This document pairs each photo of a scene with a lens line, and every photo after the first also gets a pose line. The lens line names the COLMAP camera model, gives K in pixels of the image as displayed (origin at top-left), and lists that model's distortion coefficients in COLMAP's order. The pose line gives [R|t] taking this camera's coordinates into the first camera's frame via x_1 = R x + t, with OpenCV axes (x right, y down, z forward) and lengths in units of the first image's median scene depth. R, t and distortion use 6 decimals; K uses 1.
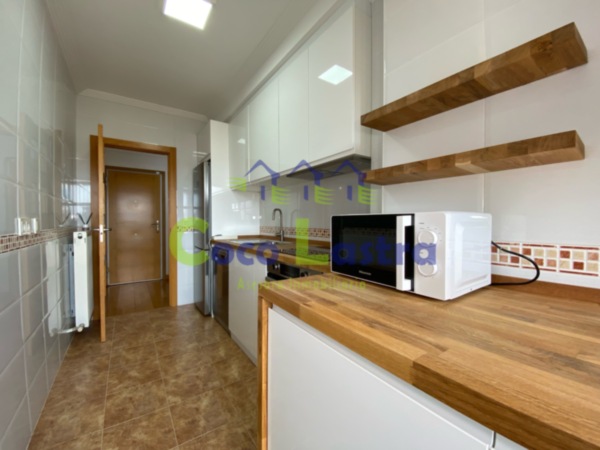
lens RADIAL K [[245.0, 0, 301.3], [0, 245.0, 225.2], [0, 0, 1]] dist [0.001173, -0.011616]
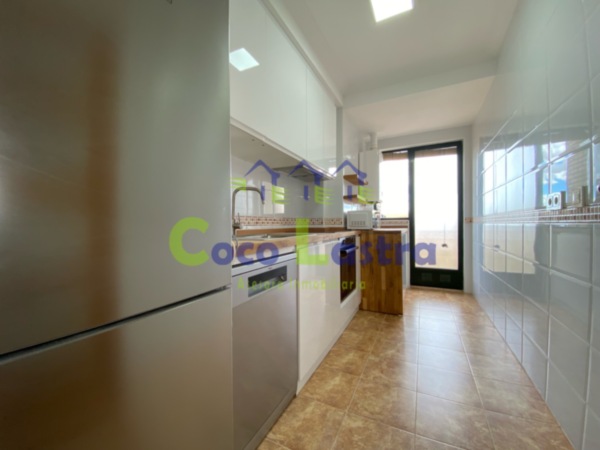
lens RADIAL K [[245.0, 0, 298.0], [0, 245.0, 227.3], [0, 0, 1]] dist [0.001173, -0.011616]
pose [[-0.470302, 0.001900, 0.882504, -0.739726], [0.025983, 0.999594, 0.011694, 0.039475], [-0.882123, 0.028430, -0.470160, 1.150958]]
